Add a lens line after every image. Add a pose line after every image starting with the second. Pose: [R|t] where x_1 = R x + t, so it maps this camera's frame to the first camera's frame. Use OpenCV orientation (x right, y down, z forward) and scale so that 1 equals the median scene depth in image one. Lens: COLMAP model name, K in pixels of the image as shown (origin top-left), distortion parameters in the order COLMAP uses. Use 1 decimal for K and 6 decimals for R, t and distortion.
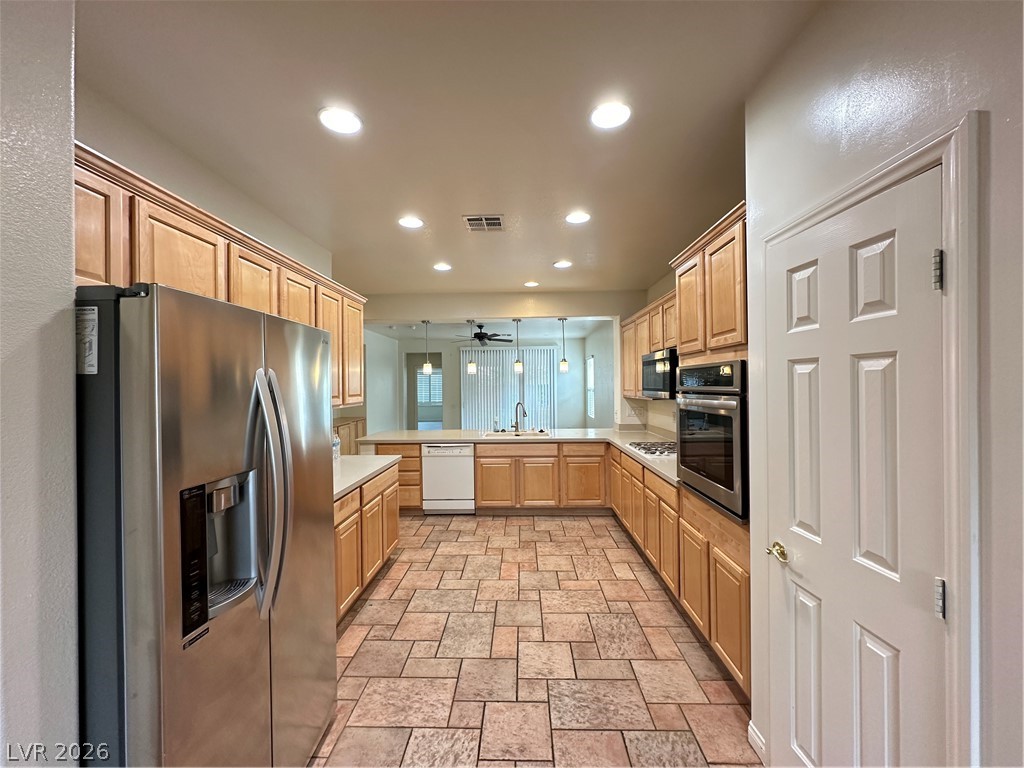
lens RADIAL K [[409.6, 0, 513.2], [0, 409.6, 384.8], [0, 0, 1]] dist [-0.002348, 0.000185]
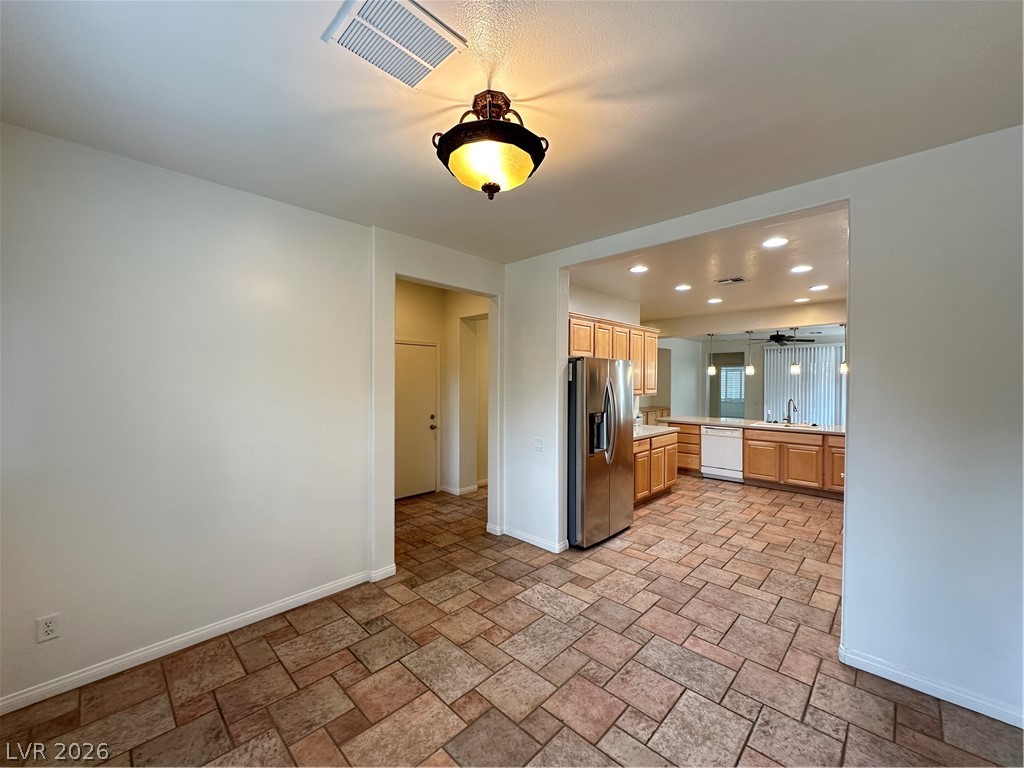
lens RADIAL K [[409.6, 0, 512.5], [0, 409.6, 384.4], [0, 0, 1]] dist [-0.002348, 0.000185]
pose [[0.735565, 0.019489, -0.677173, 0.347300], [-0.012159, 0.999805, 0.015568, -0.012727], [0.677345, -0.003218, 0.735659, -0.650894]]
